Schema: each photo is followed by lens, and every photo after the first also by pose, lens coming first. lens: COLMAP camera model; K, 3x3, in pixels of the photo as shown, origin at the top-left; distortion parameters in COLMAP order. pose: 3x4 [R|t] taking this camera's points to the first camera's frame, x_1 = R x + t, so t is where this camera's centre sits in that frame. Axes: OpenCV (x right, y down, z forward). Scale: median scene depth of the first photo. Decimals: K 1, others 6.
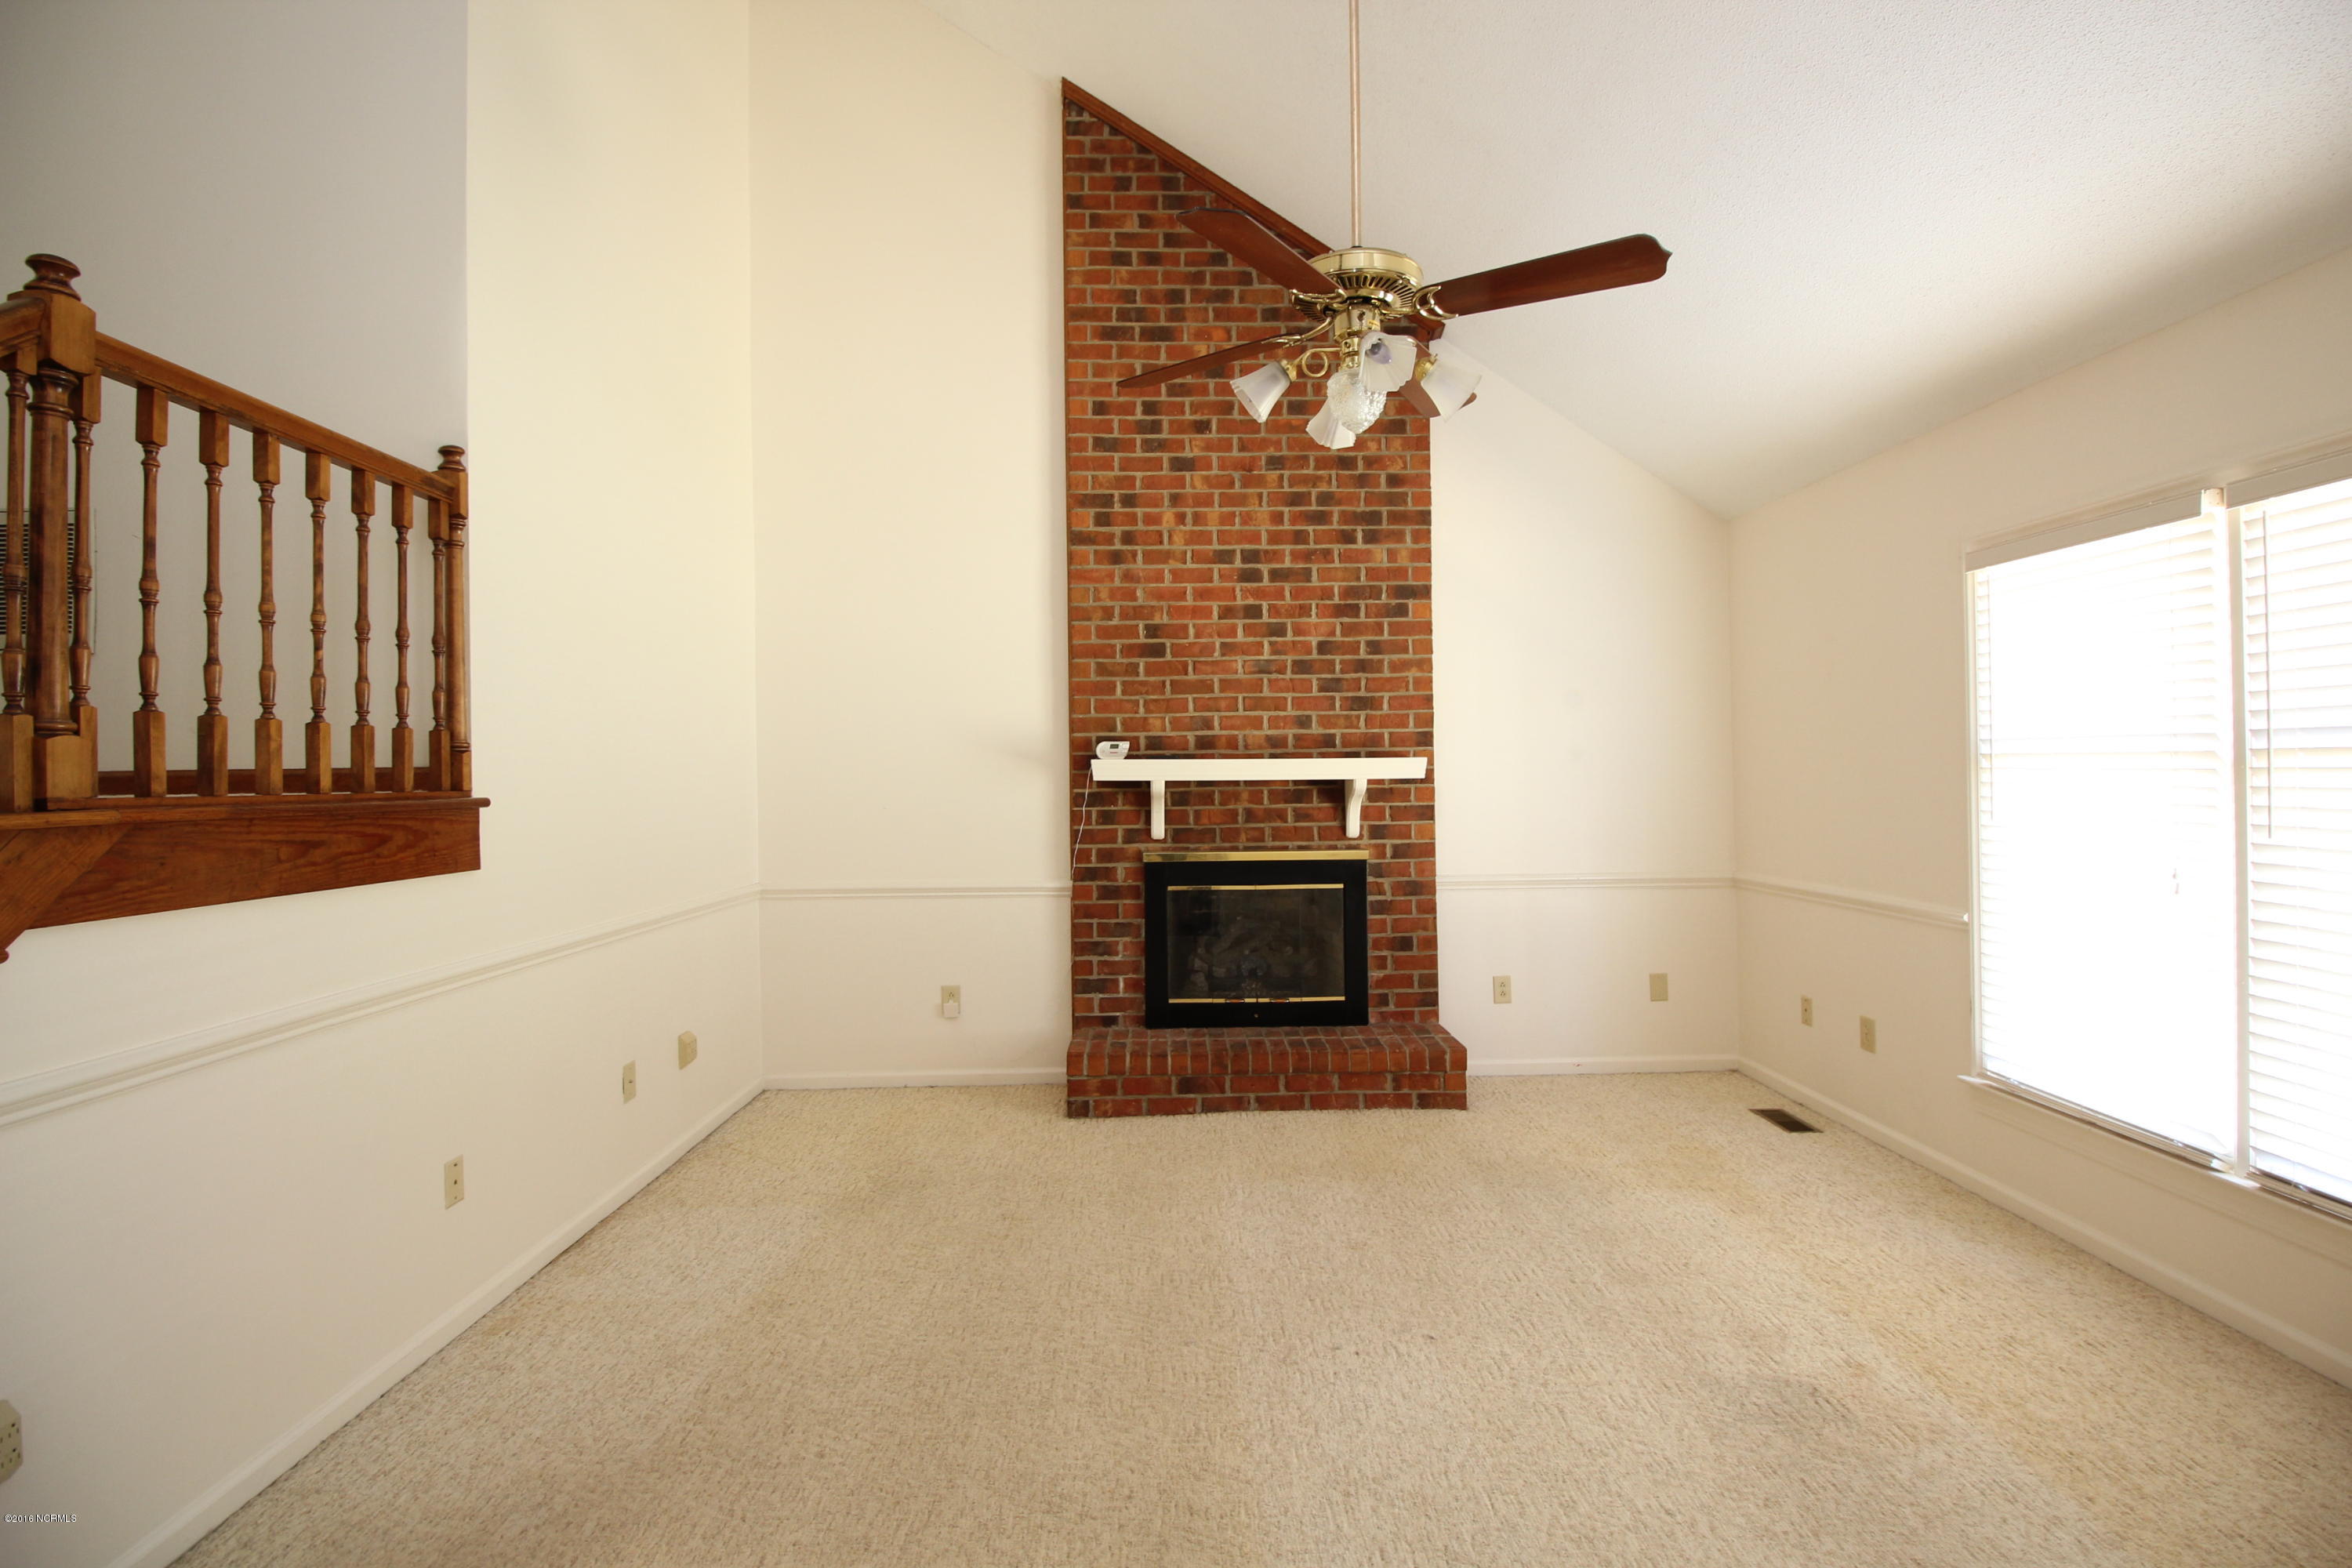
lens RADIAL K [[1092.1, 0, 1193.4], [0, 1092.1, 768.2], [0, 0, 1]] dist [-0.001231, -0.012558]
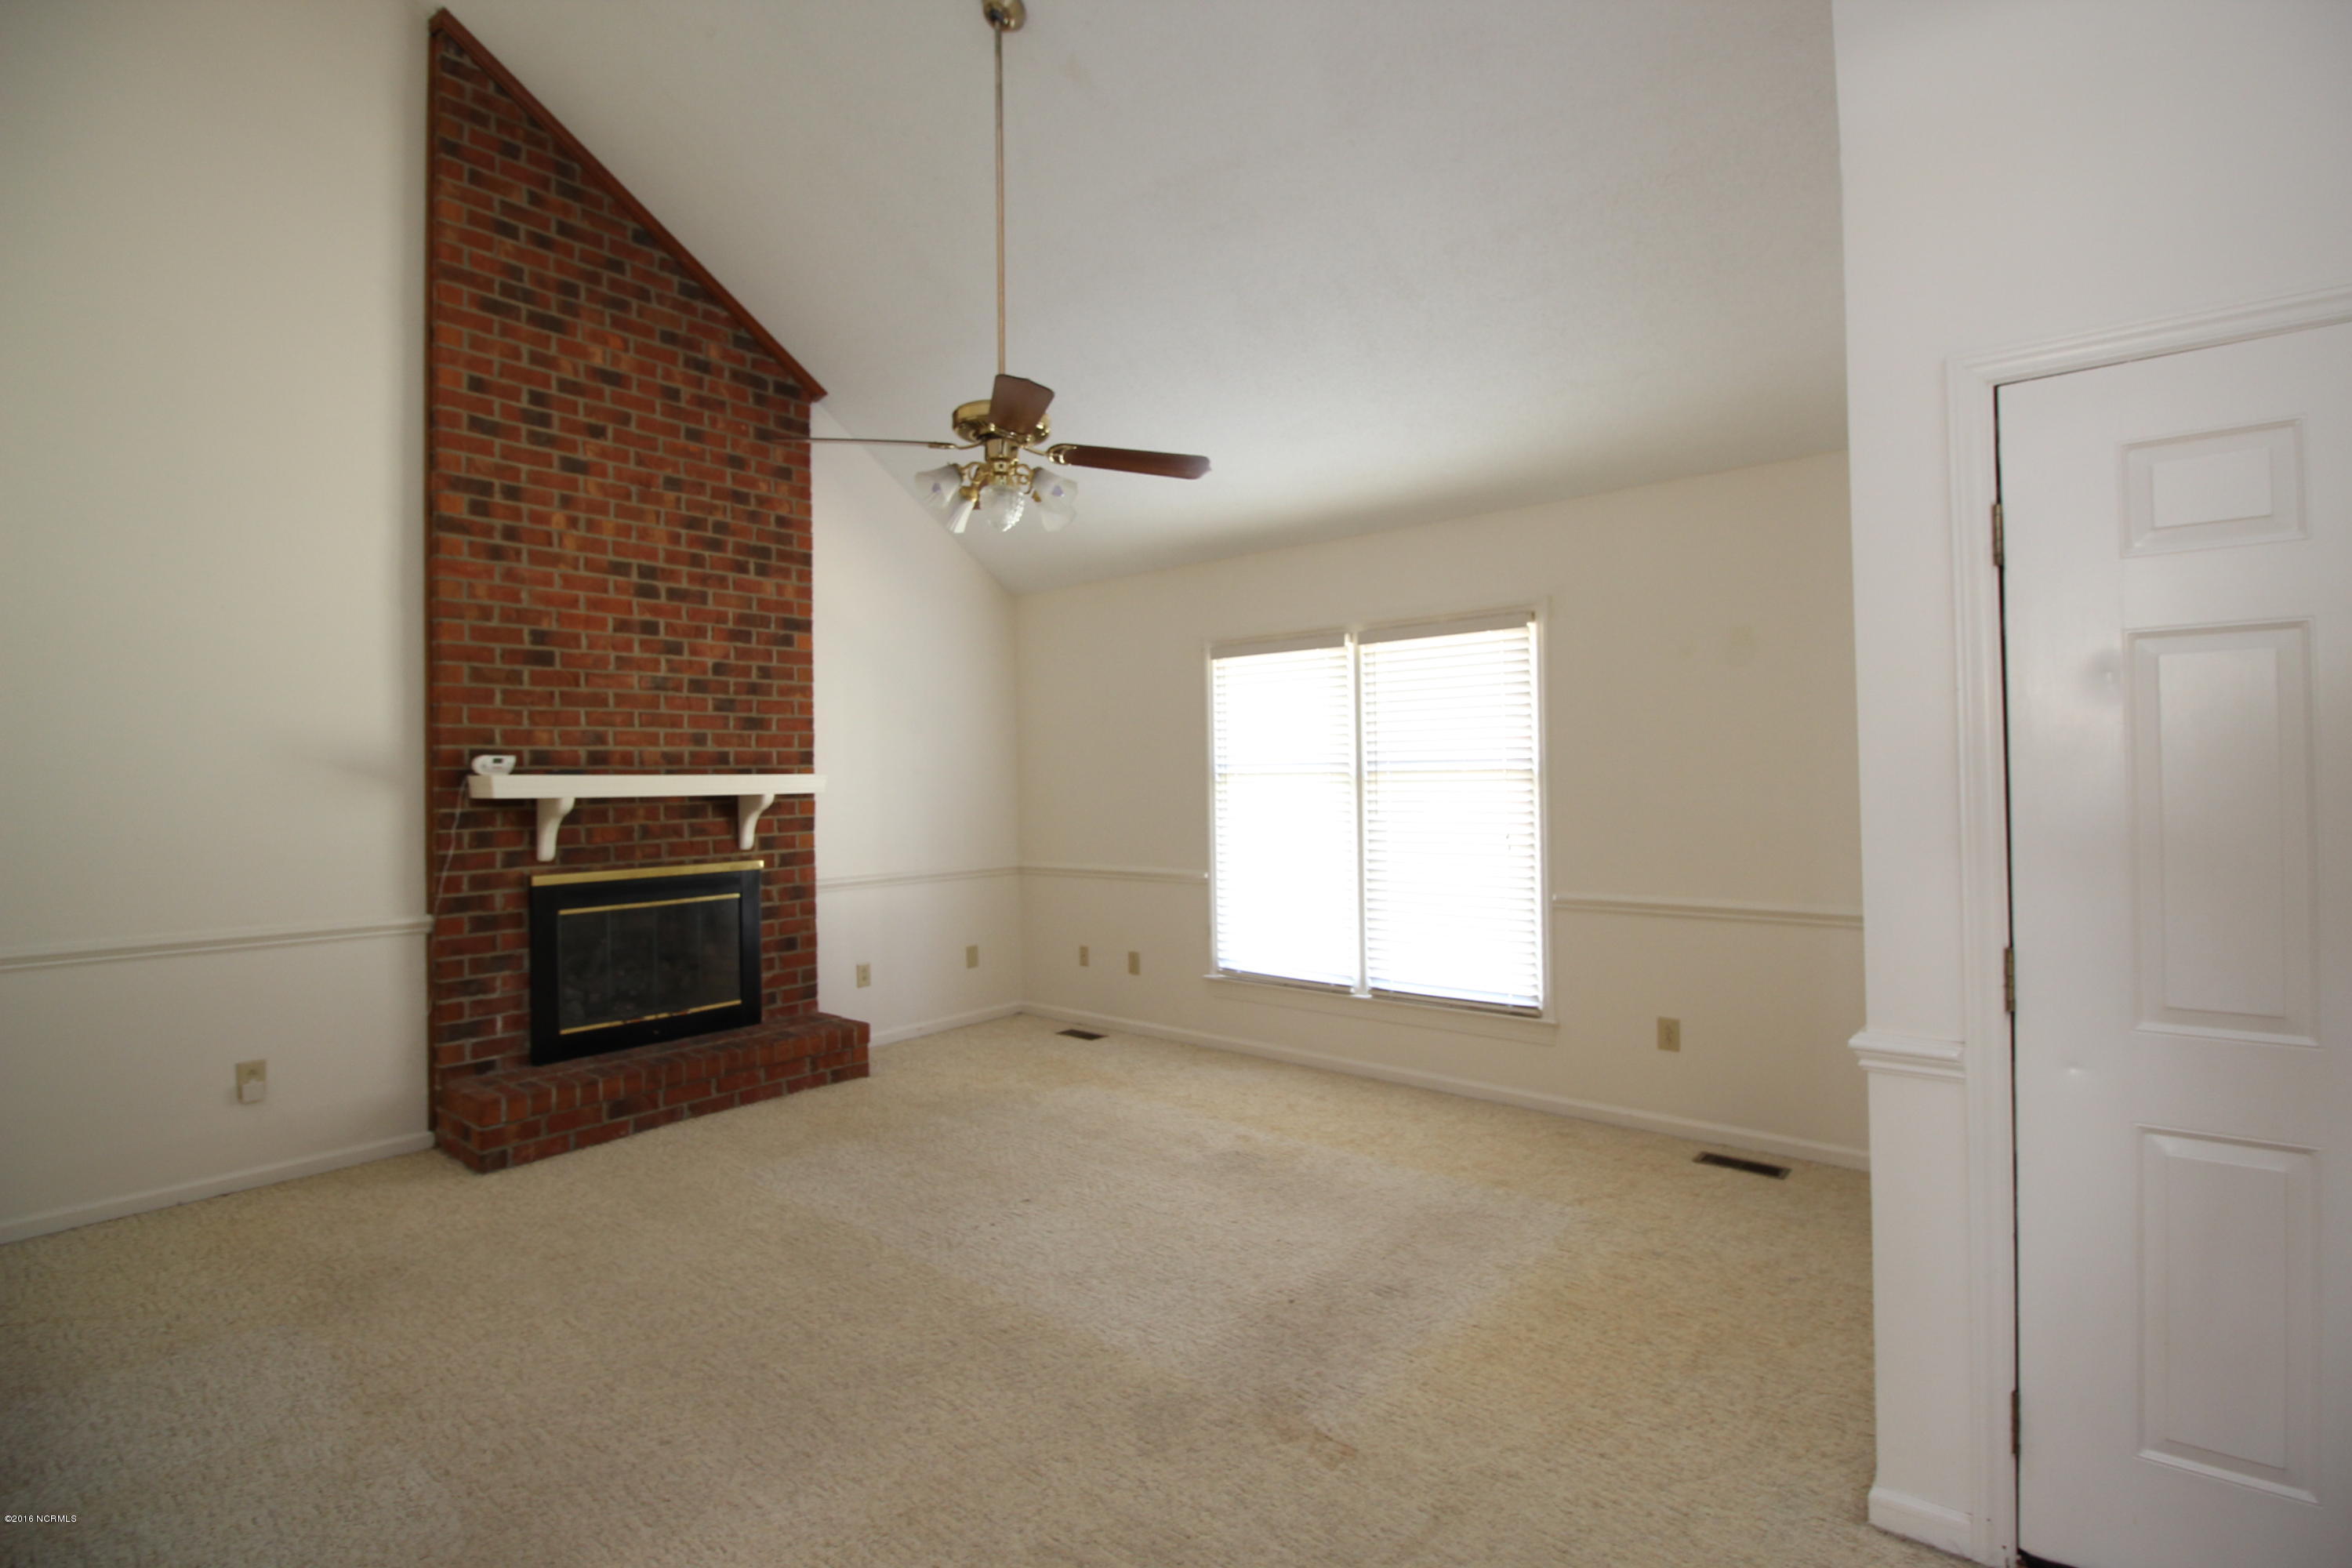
lens RADIAL K [[1092.1, 0, 1203.2], [0, 1092.1, 768.6], [0, 0, 1]] dist [-0.001231, -0.012558]
pose [[0.654538, 0.007874, 0.755988, -0.369411], [0.005327, 0.999873, -0.015027, 0.003317], [-0.756010, 0.013863, 0.654413, -0.034448]]
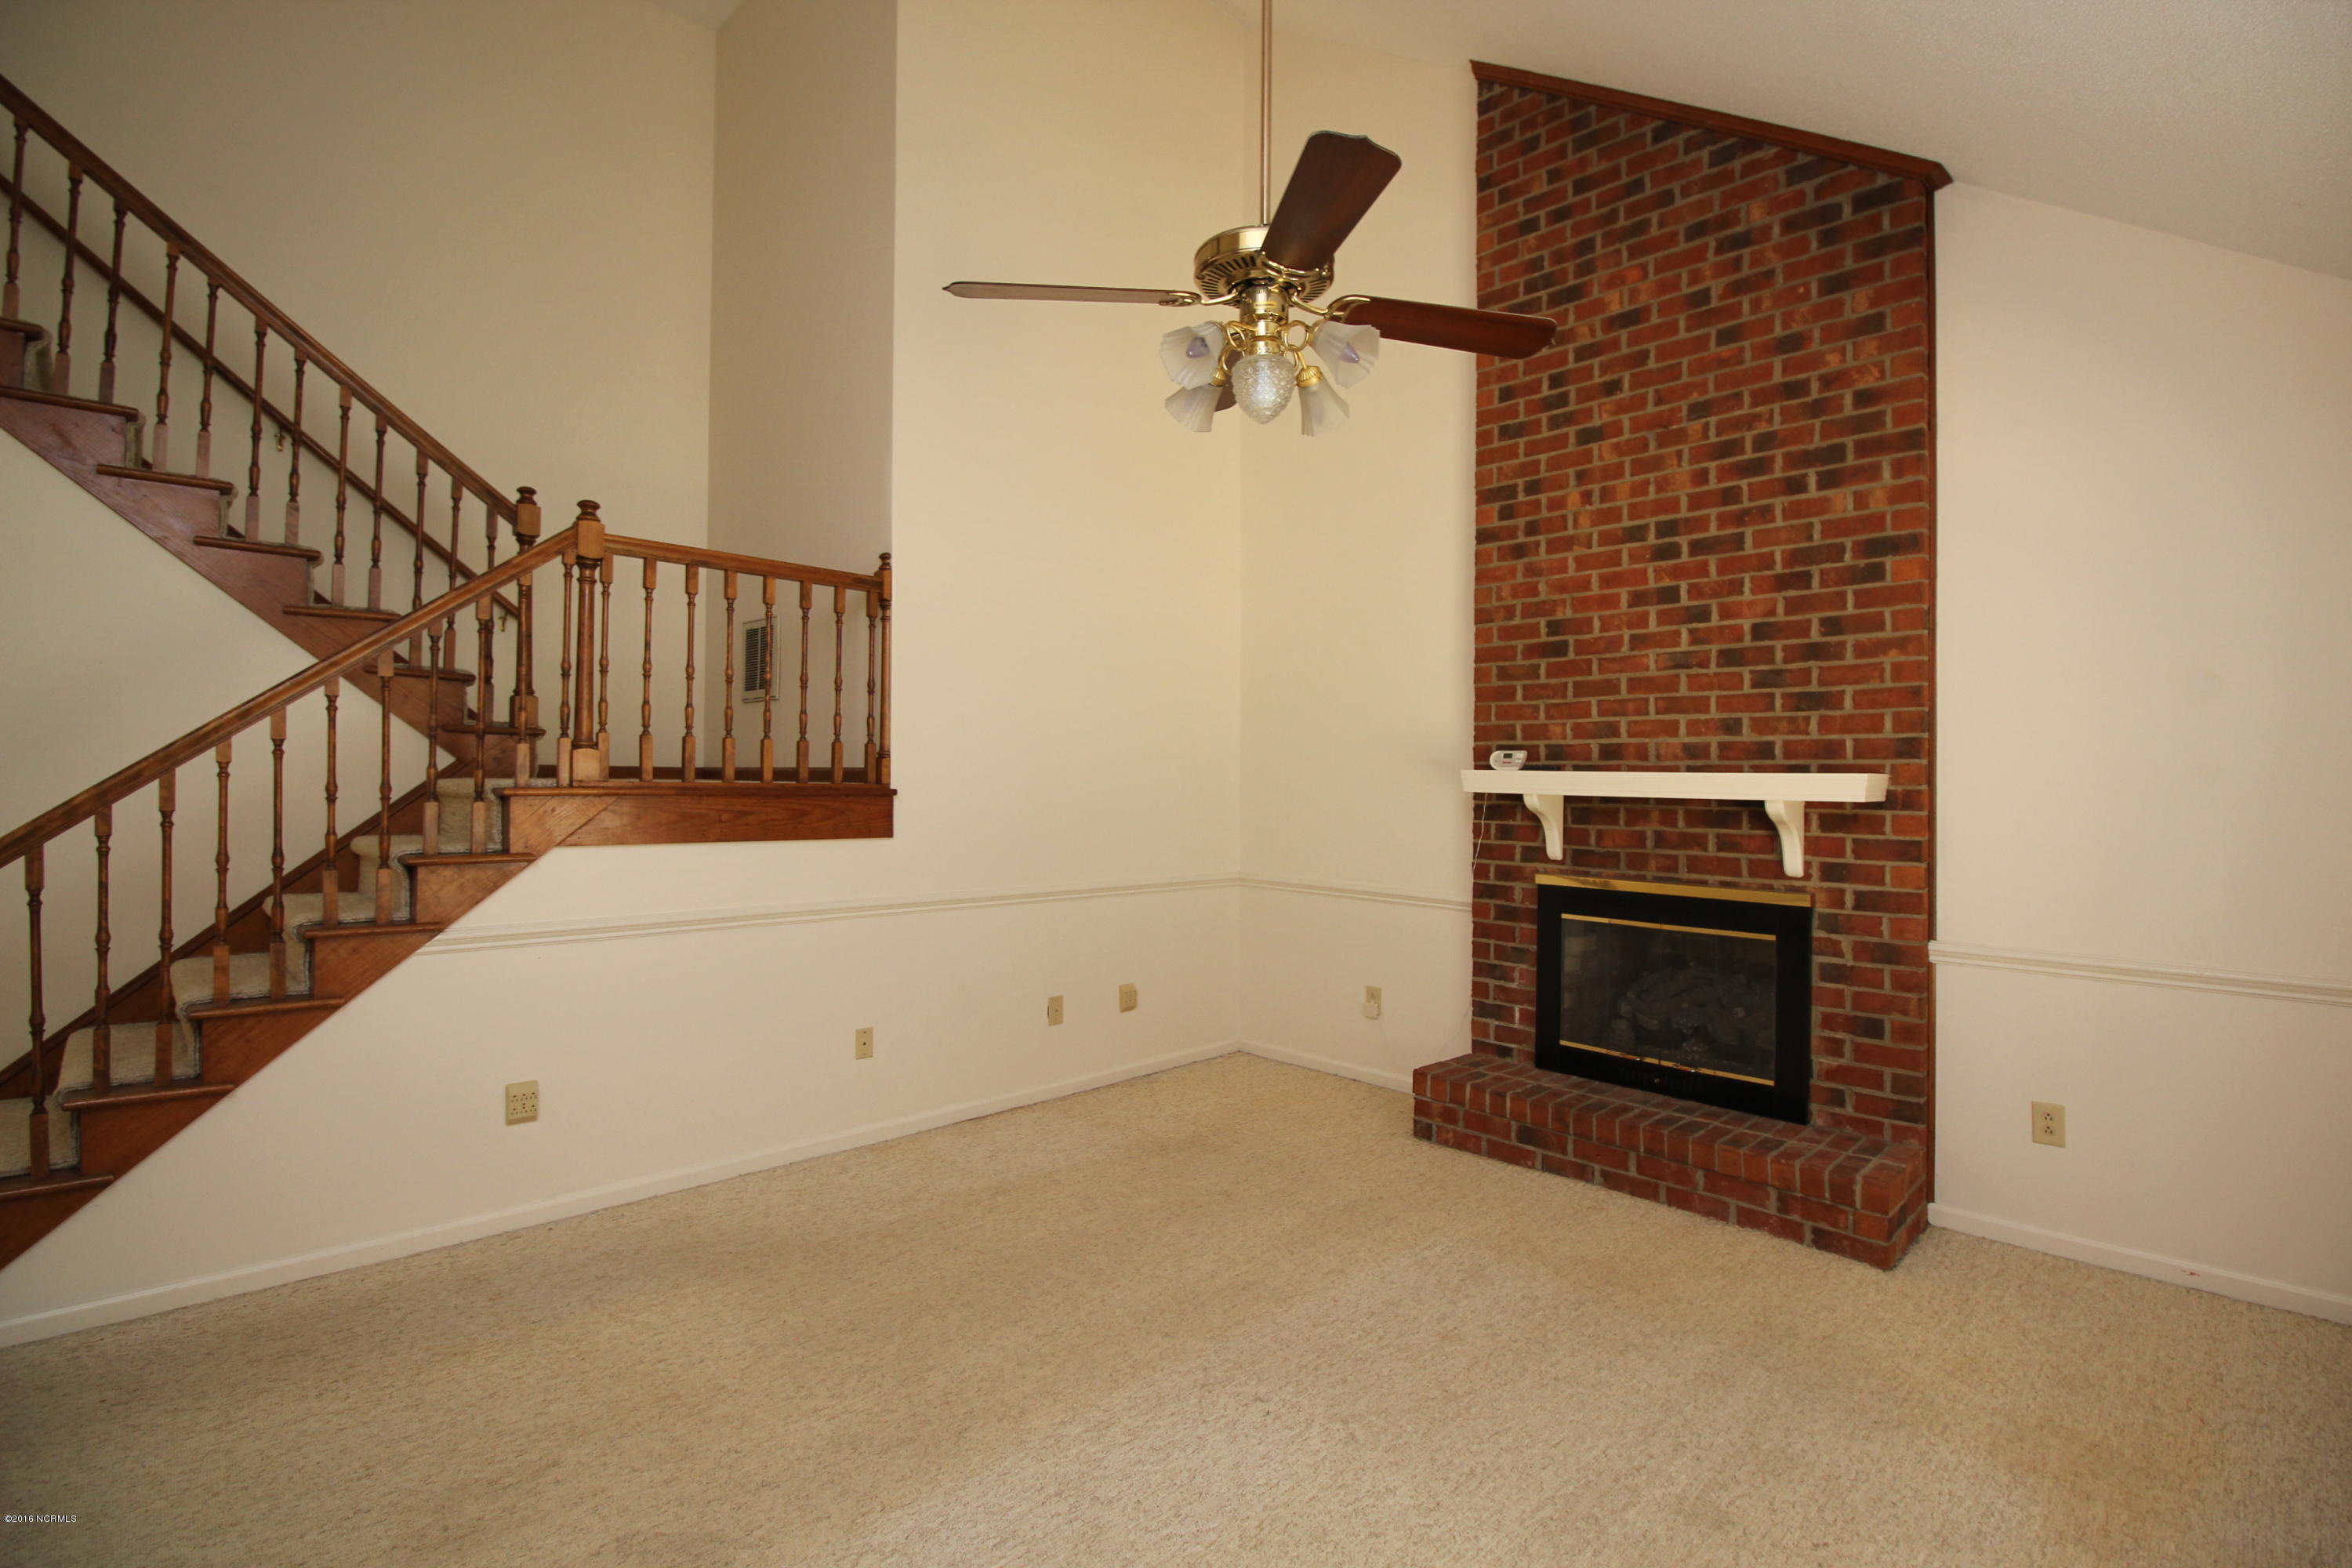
lens RADIAL K [[1092.1, 0, 1188.0], [0, 1092.1, 768.3], [0, 0, 1]] dist [-0.001231, -0.012558]
pose [[0.681947, 0.013873, -0.731270, 0.416624], [-0.017690, 0.999840, 0.002471, -0.006891], [0.731188, 0.011251, 0.682083, 0.167582]]
